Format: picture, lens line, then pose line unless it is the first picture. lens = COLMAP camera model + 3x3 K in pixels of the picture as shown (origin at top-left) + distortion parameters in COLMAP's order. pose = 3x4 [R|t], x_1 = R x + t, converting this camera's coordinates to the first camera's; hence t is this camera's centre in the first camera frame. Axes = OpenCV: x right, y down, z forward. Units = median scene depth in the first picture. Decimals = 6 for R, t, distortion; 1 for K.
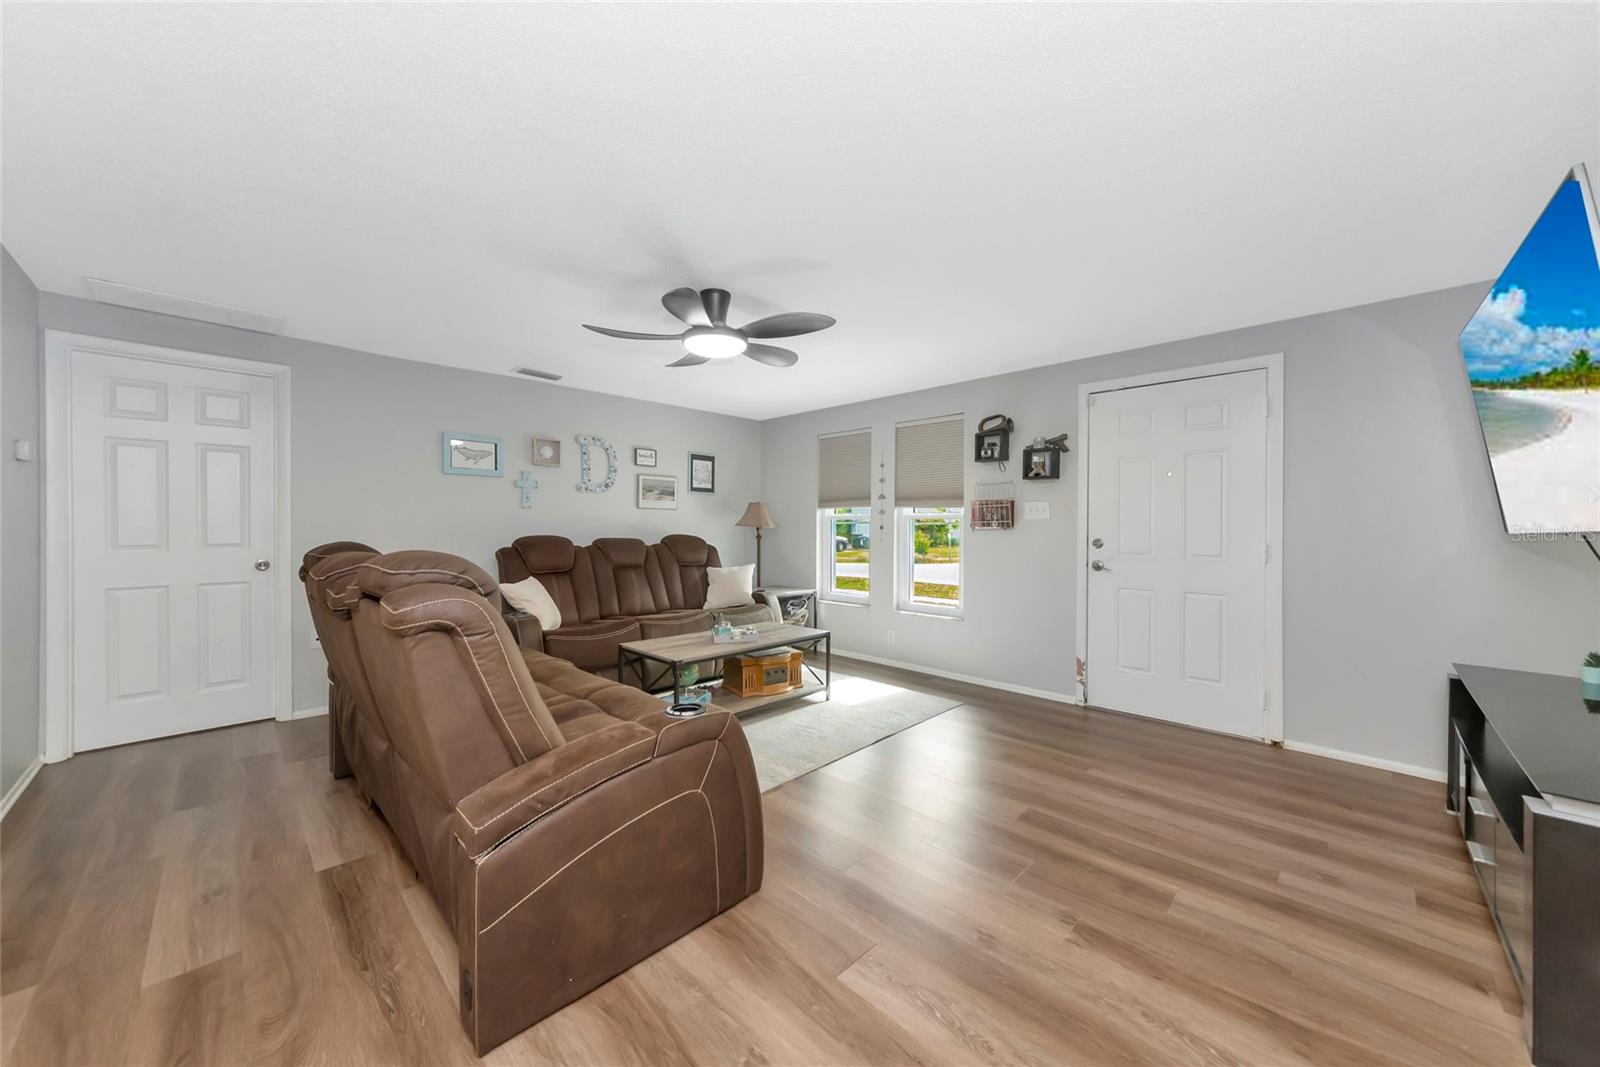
lens RADIAL K [[572.6, 0, 800.0], [0, 572.6, 533.5], [0, 0, 1]] dist [-0.000691, -0.000106]
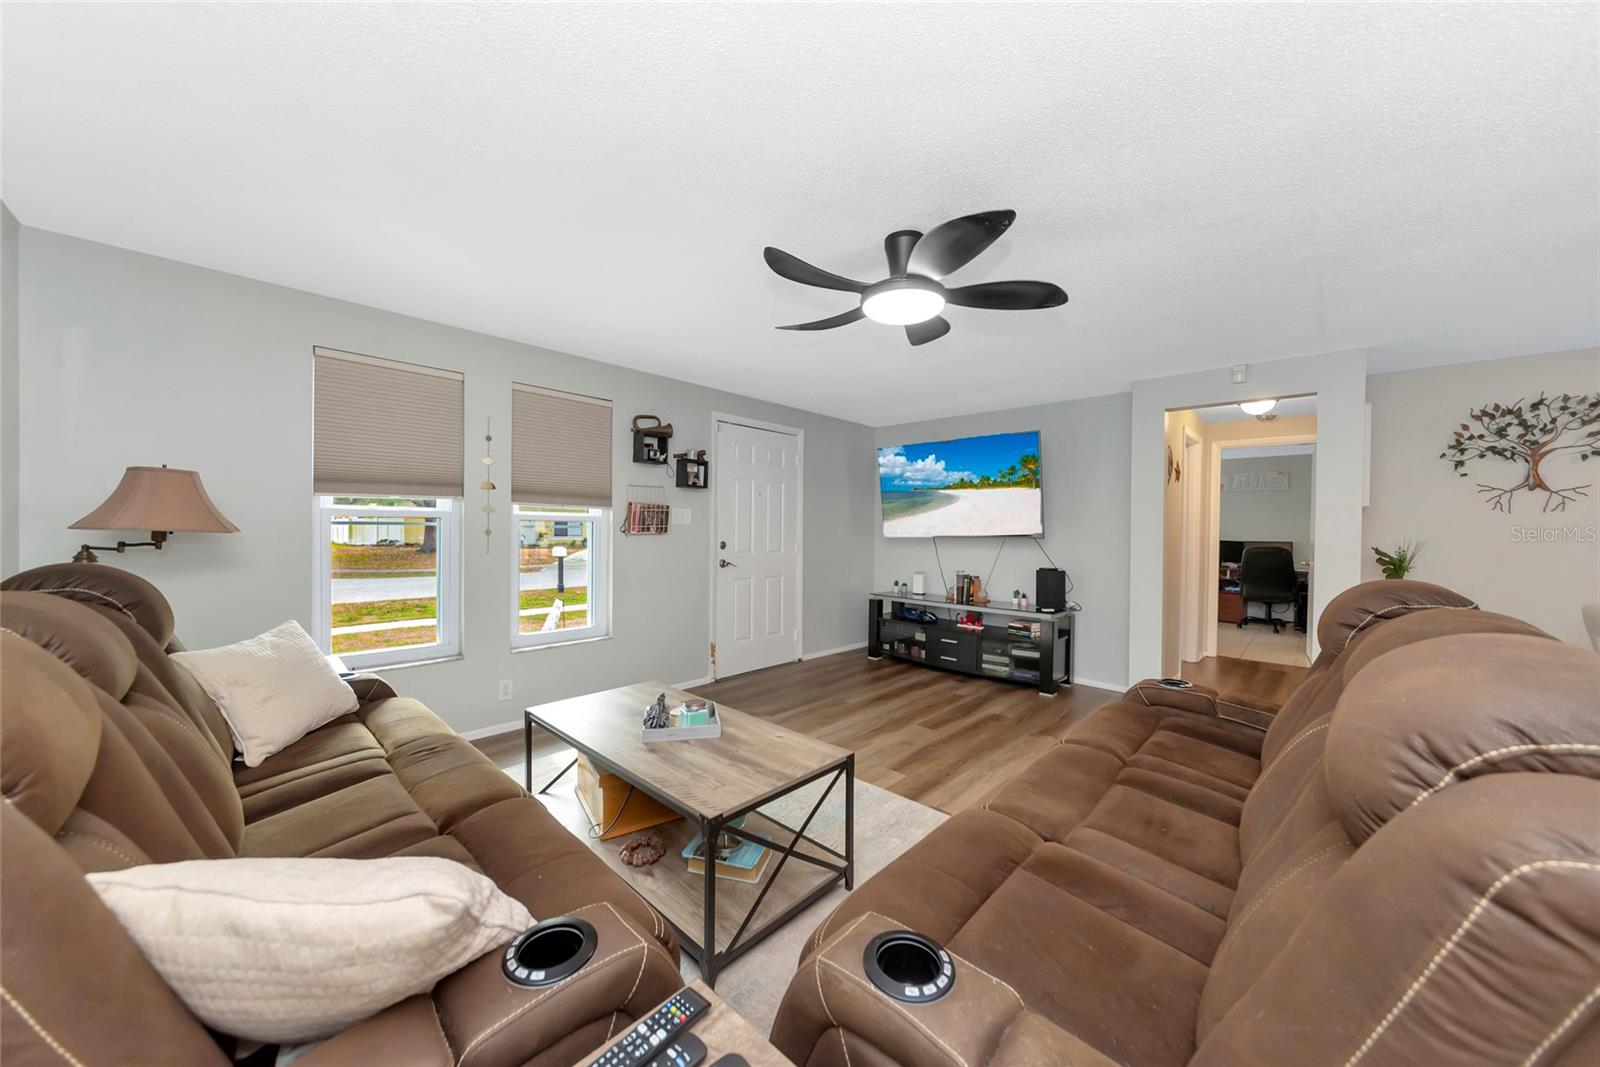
lens RADIAL K [[556.2, 0, 790.5], [0, 556.2, 532.4], [0, 0, 1]] dist [0.009139, 0.000161]
pose [[-0.012798, -0.010610, 0.999862, -0.540206], [-0.005508, 0.999929, 0.010540, -0.019286], [-0.999903, -0.005372, -0.012856, 0.694797]]
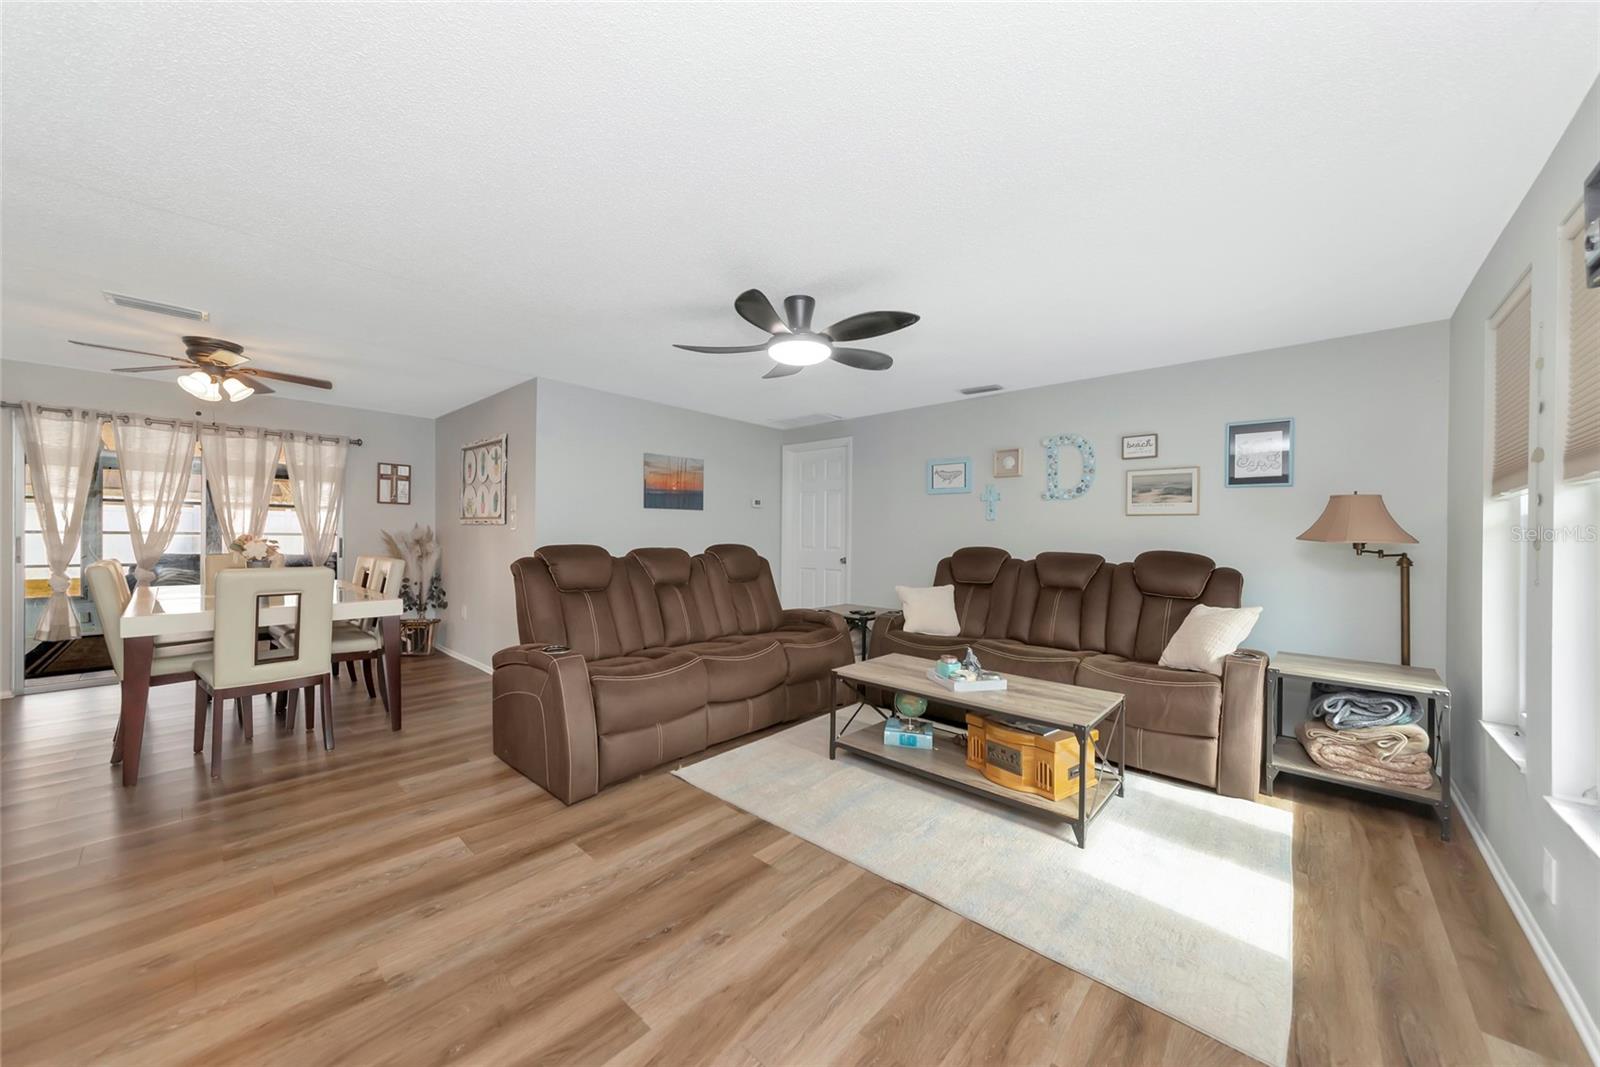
lens RADIAL K [[567.3, 0, 787.7], [0, 567.3, 535.8], [0, 0, 1]] dist [0.001798, 0.000076]
pose [[0.030925, -0.001671, -0.999520, 0.498065], [-0.020814, 0.999781, -0.002315, -0.006154], [0.999305, 0.020875, 0.030884, 0.570655]]
